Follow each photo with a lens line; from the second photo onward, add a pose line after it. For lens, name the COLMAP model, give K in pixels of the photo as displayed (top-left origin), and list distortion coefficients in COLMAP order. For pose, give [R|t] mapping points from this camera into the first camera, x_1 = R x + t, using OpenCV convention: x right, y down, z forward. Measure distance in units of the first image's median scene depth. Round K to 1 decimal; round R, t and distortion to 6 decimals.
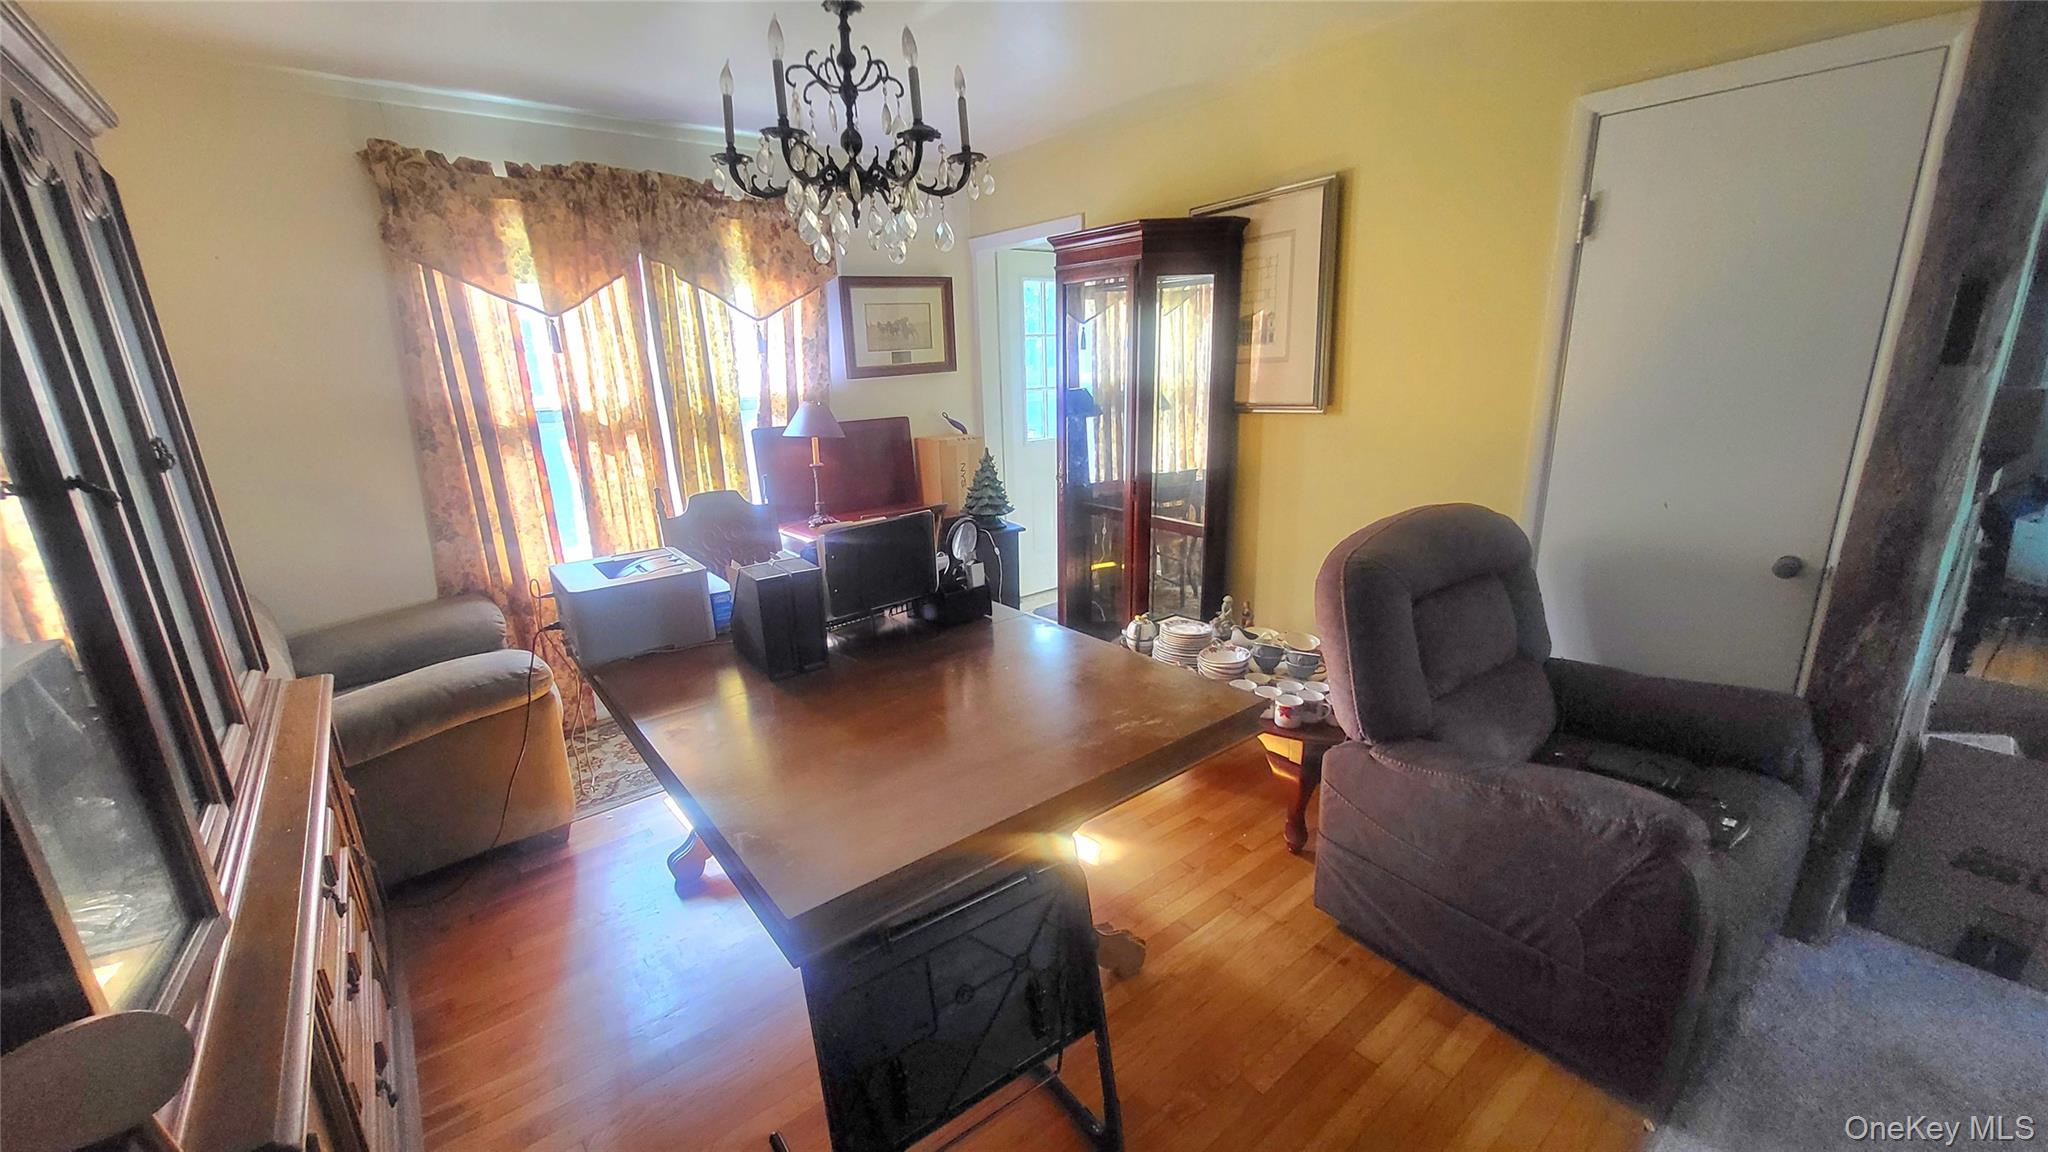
lens RADIAL K [[822.8, 0, 1024.0], [0, 822.8, 576.0], [0, 0, 1]] dist [0.001616, 0.000103]
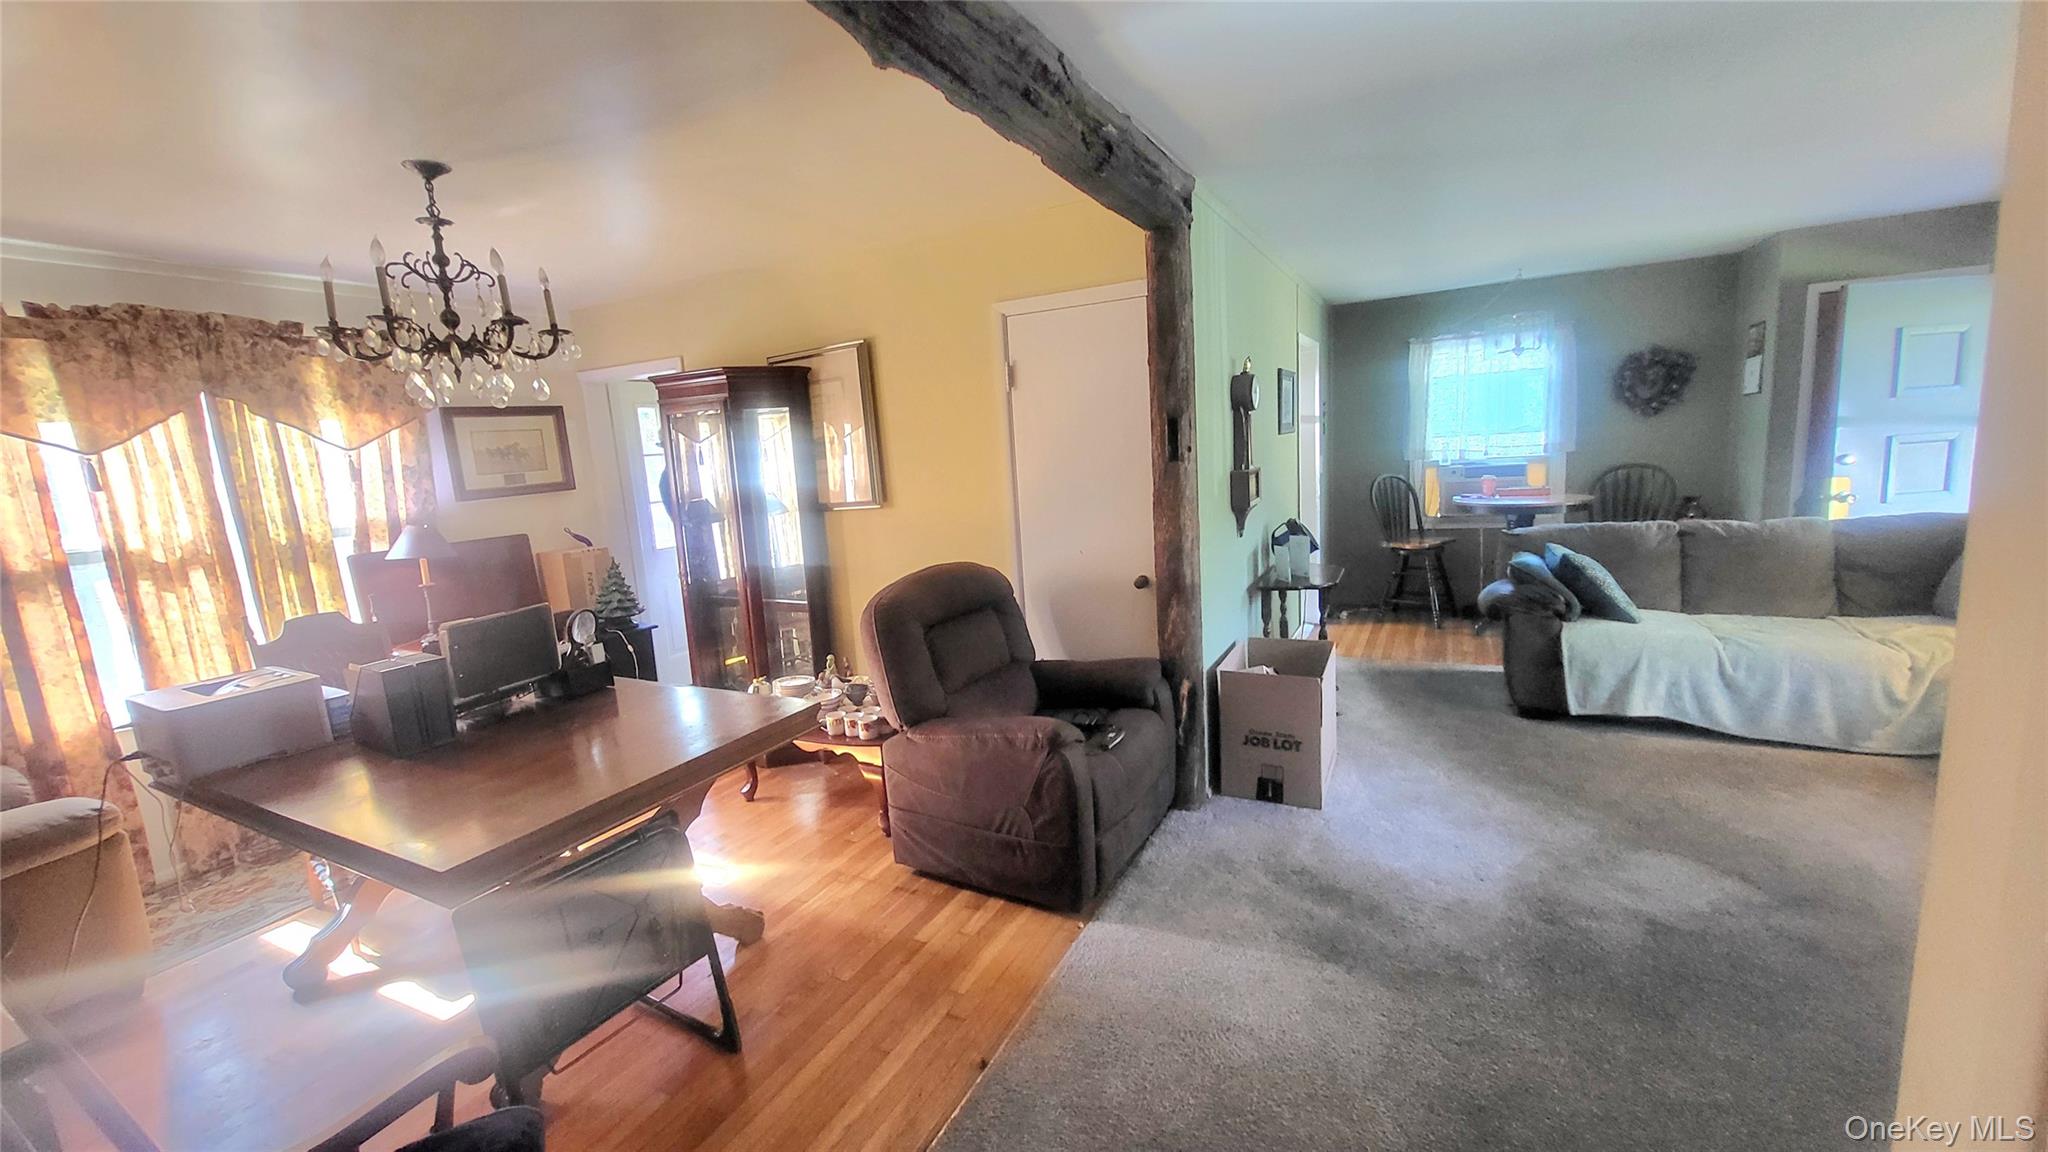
lens RADIAL K [[799.4, 0, 1016.6], [0, 799.4, 578.8], [0, 0, 1]] dist [0.000417, -0.000279]
pose [[0.917292, -0.090972, 0.387684, 0.054236], [0.135699, 0.986696, -0.089541, 0.067930], [-0.374381, 0.134743, 0.917433, -0.282166]]
